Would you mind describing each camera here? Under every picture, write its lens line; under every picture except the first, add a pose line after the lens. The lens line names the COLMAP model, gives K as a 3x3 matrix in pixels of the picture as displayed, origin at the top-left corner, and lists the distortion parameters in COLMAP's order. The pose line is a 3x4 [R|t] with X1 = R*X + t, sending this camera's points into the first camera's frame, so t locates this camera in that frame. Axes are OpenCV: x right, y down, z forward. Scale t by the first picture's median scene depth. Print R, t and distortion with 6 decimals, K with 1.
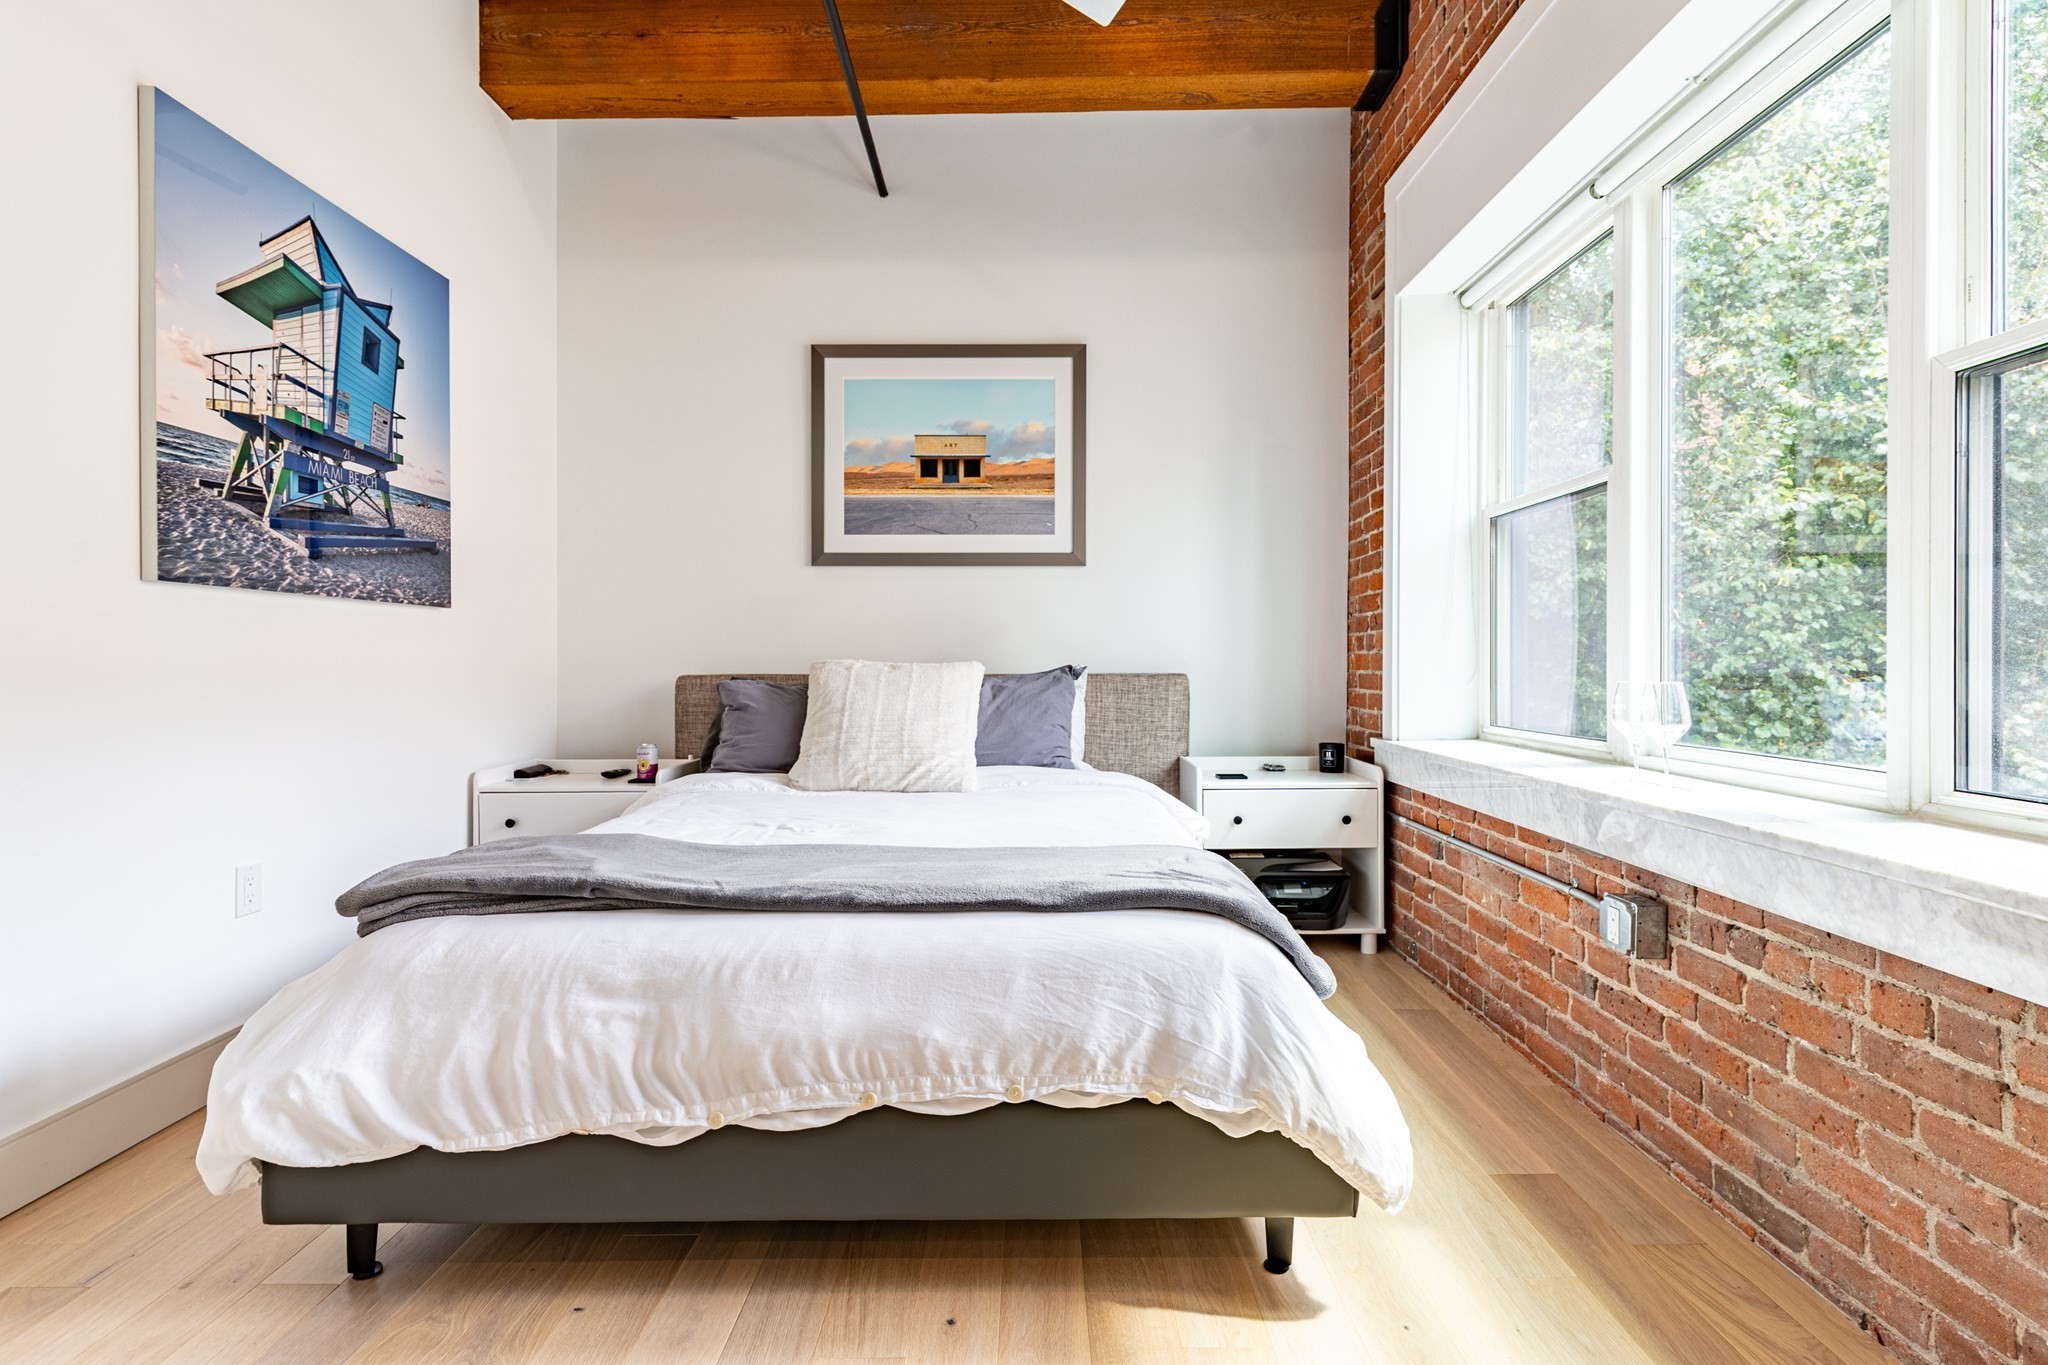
lens RADIAL K [[1011.5, 0, 1021.5], [0, 1011.5, 662.8], [0, 0, 1]] dist [0.009319, -0.002645]
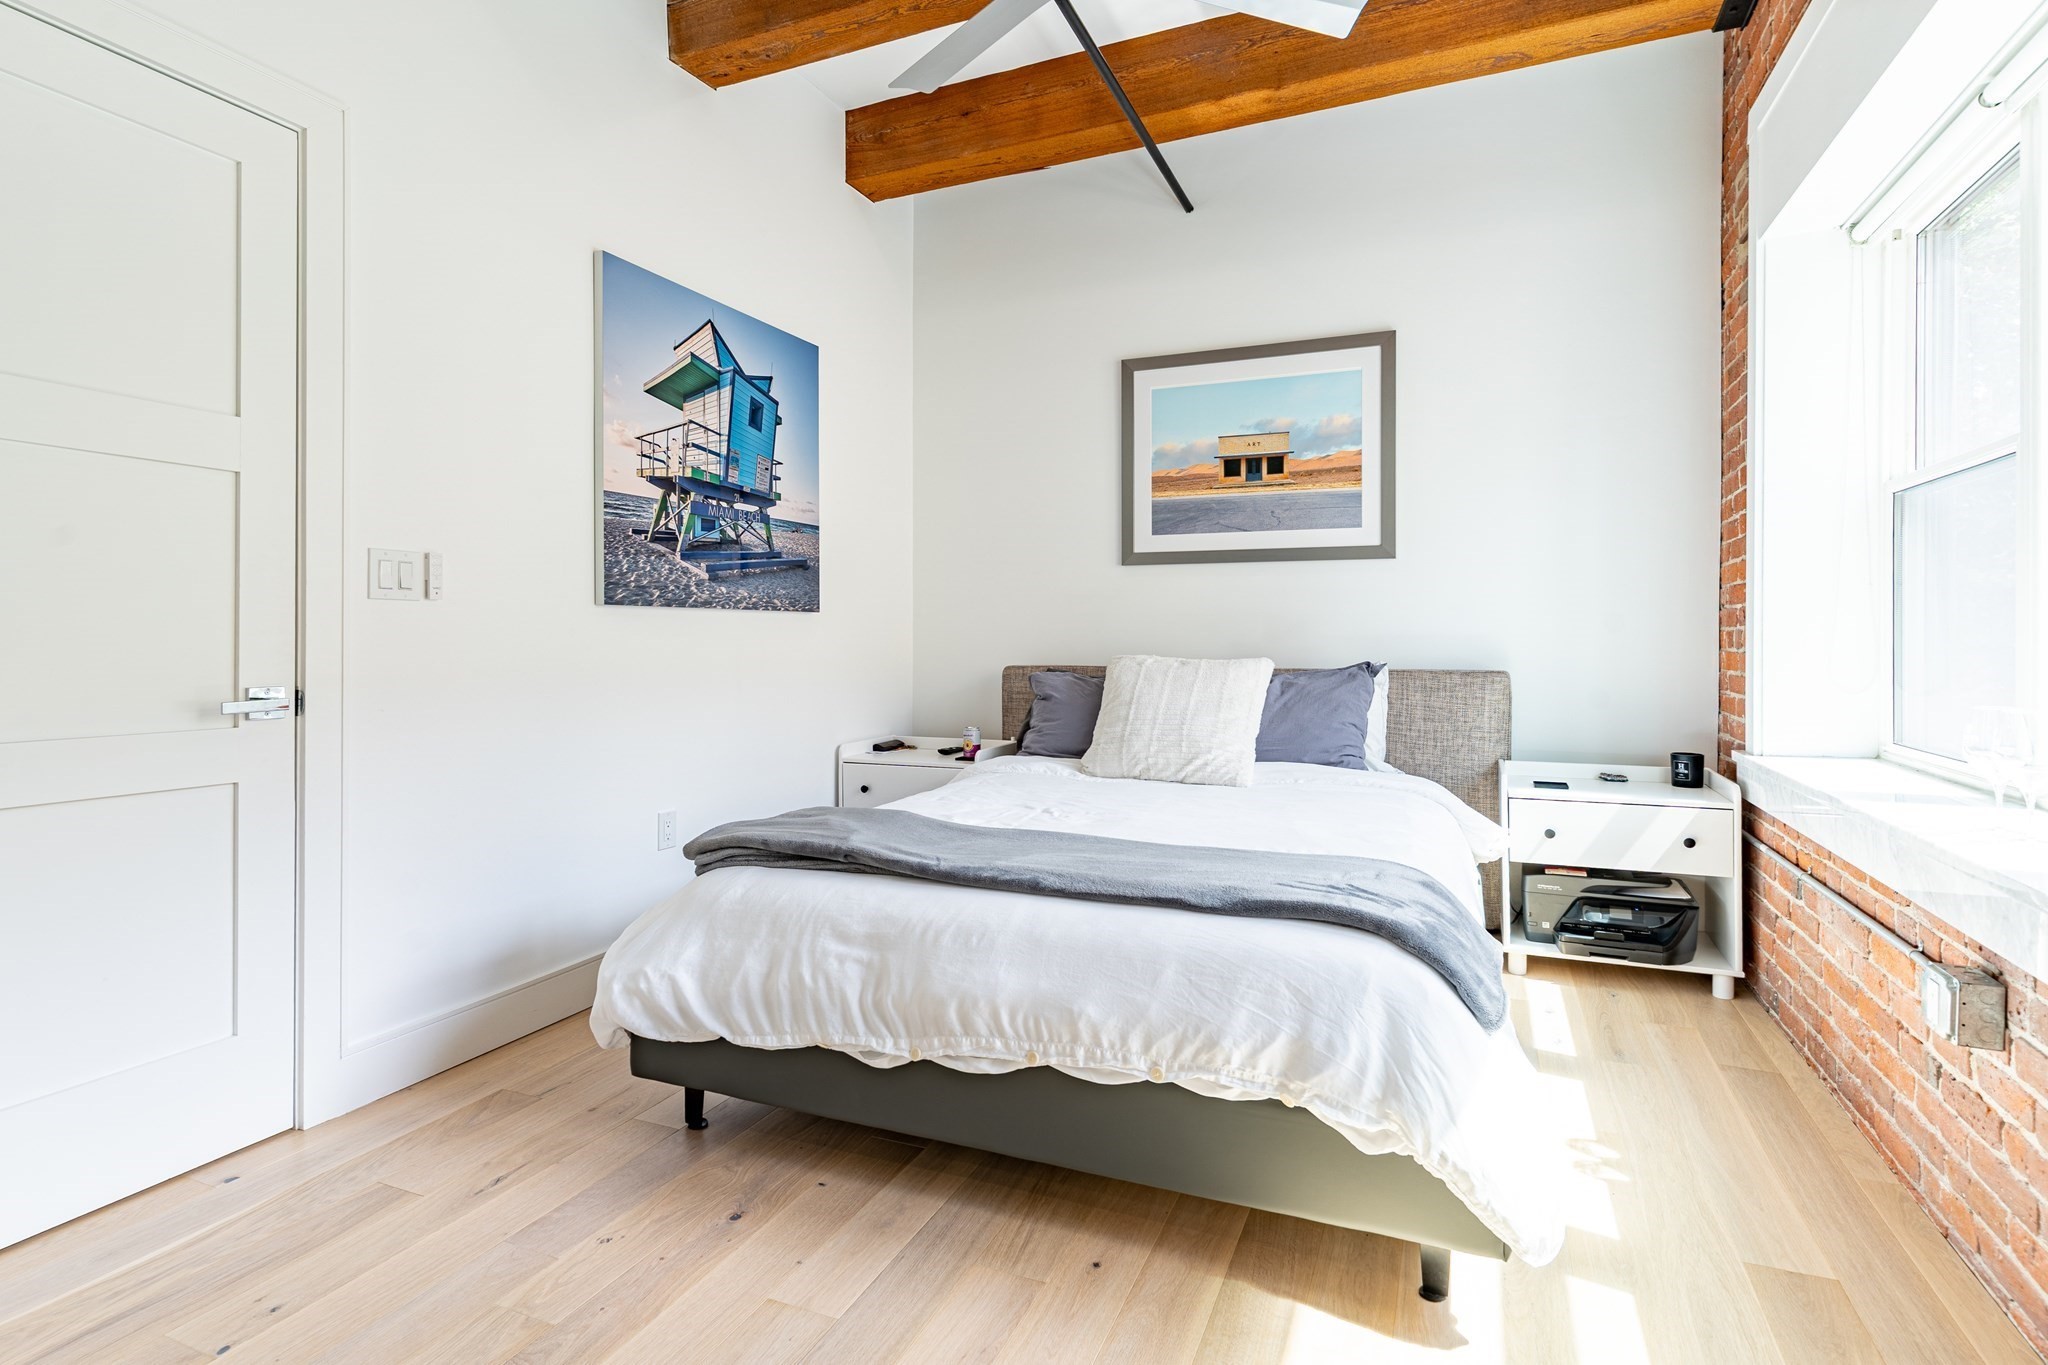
lens RADIAL K [[1011.5, 0, 1039.5], [0, 1011.5, 636.2], [0, 0, 1]] dist [0.009319, -0.002645]
pose [[0.924943, 0.004591, -0.380079, 0.195671], [-0.003802, 0.999989, 0.002826, -0.037344], [0.380087, -0.001169, 0.924950, -0.048166]]
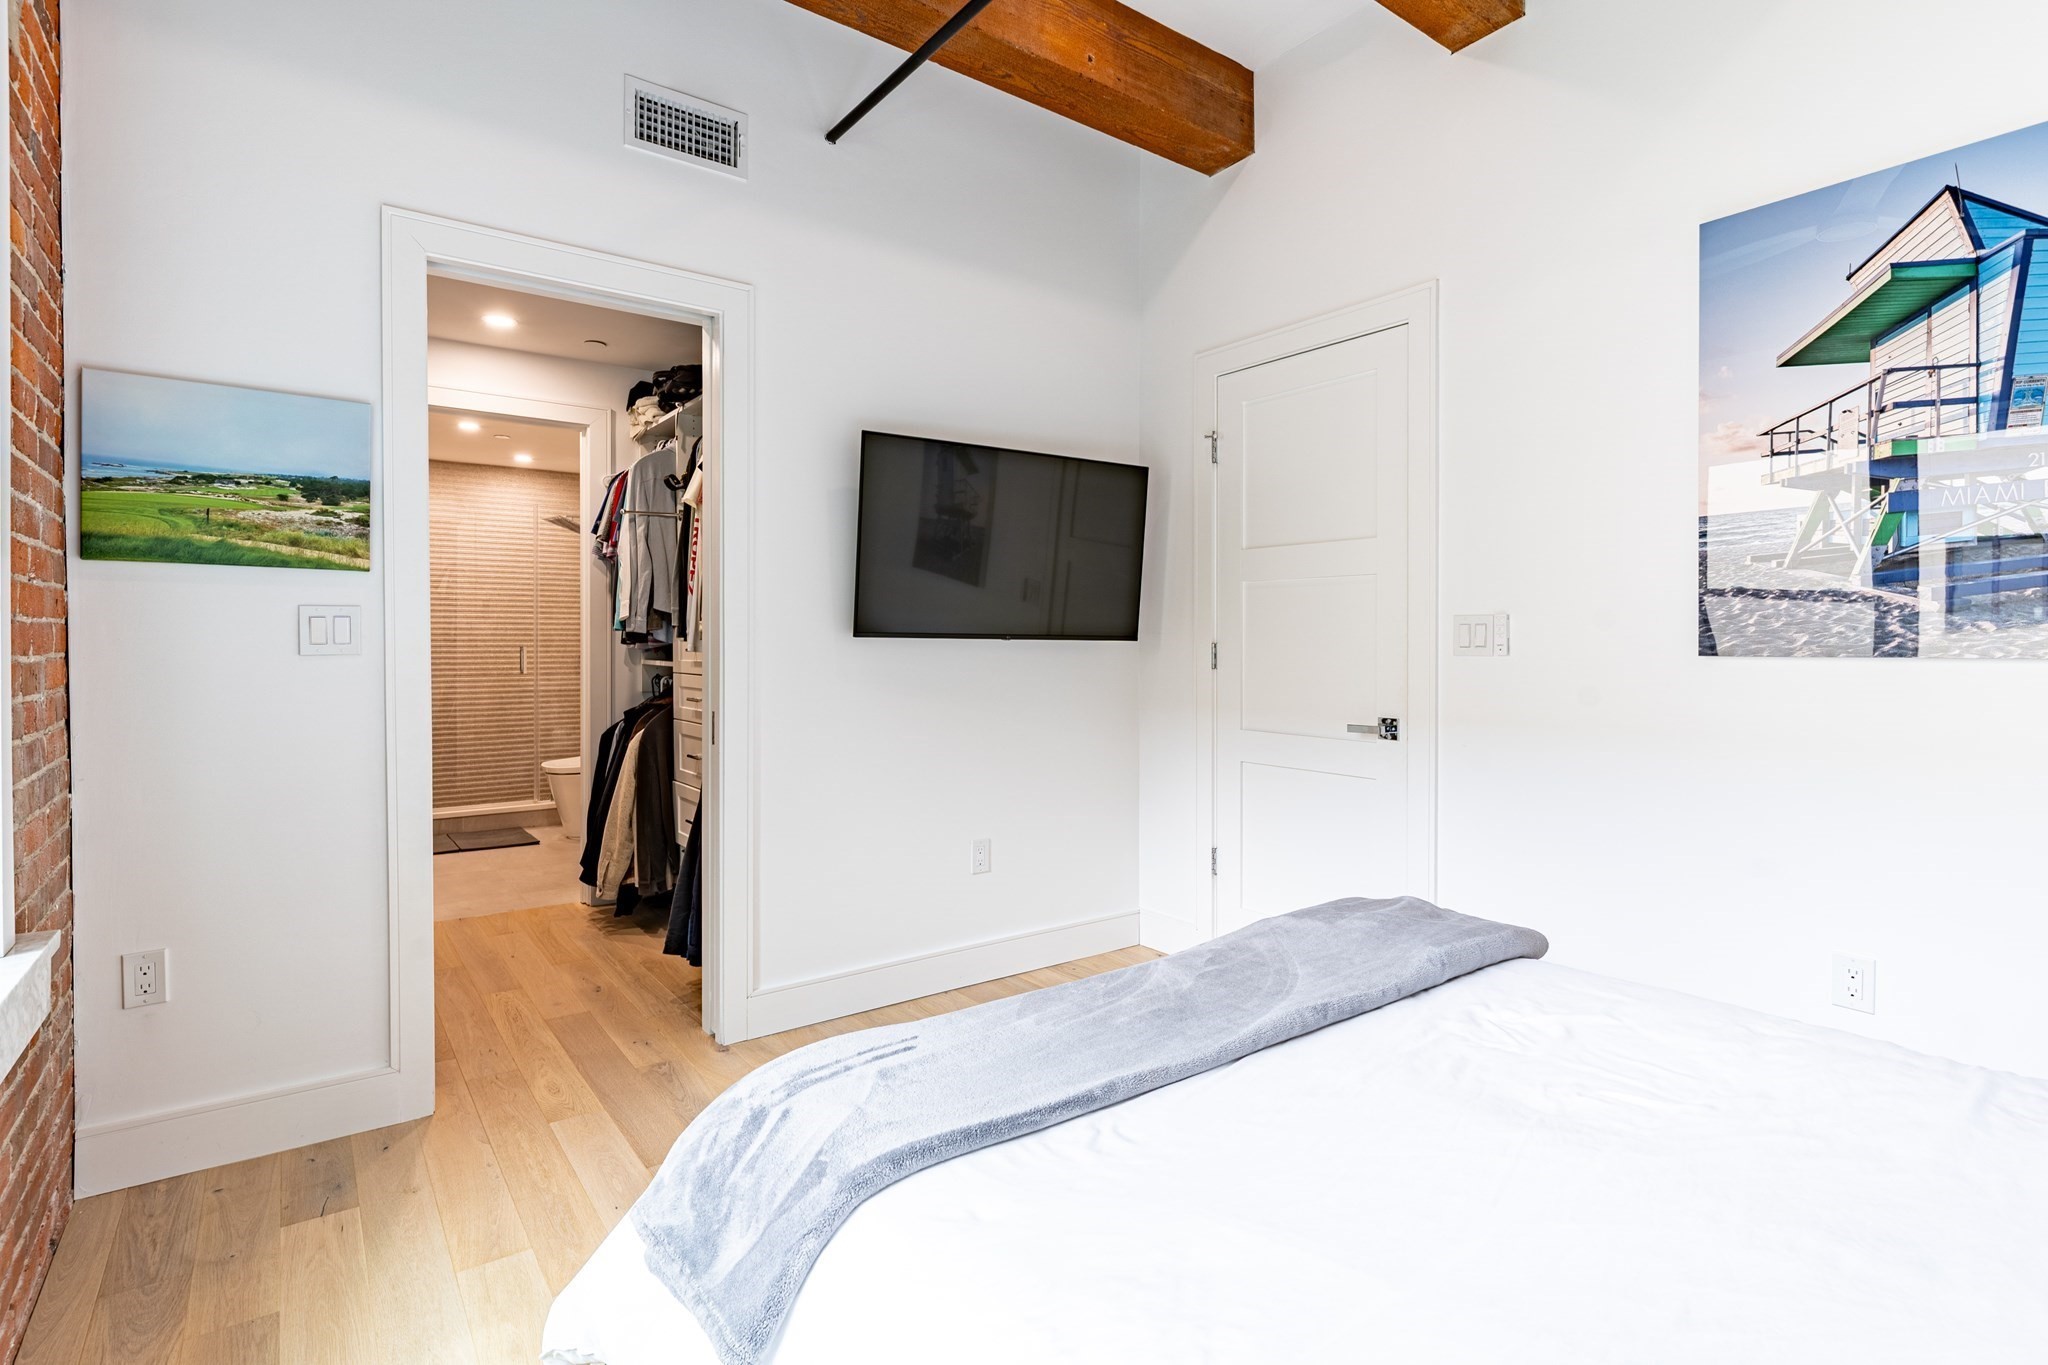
lens RADIAL K [[1011.5, 0, 1024.1], [0, 1011.5, 675.7], [0, 0, 1]] dist [0.009319, -0.002645]
pose [[-0.797475, 0.013330, -0.603204, 0.378205], [-0.002783, 0.999664, 0.025771, -0.073725], [0.603345, 0.022230, -0.797170, 1.239942]]
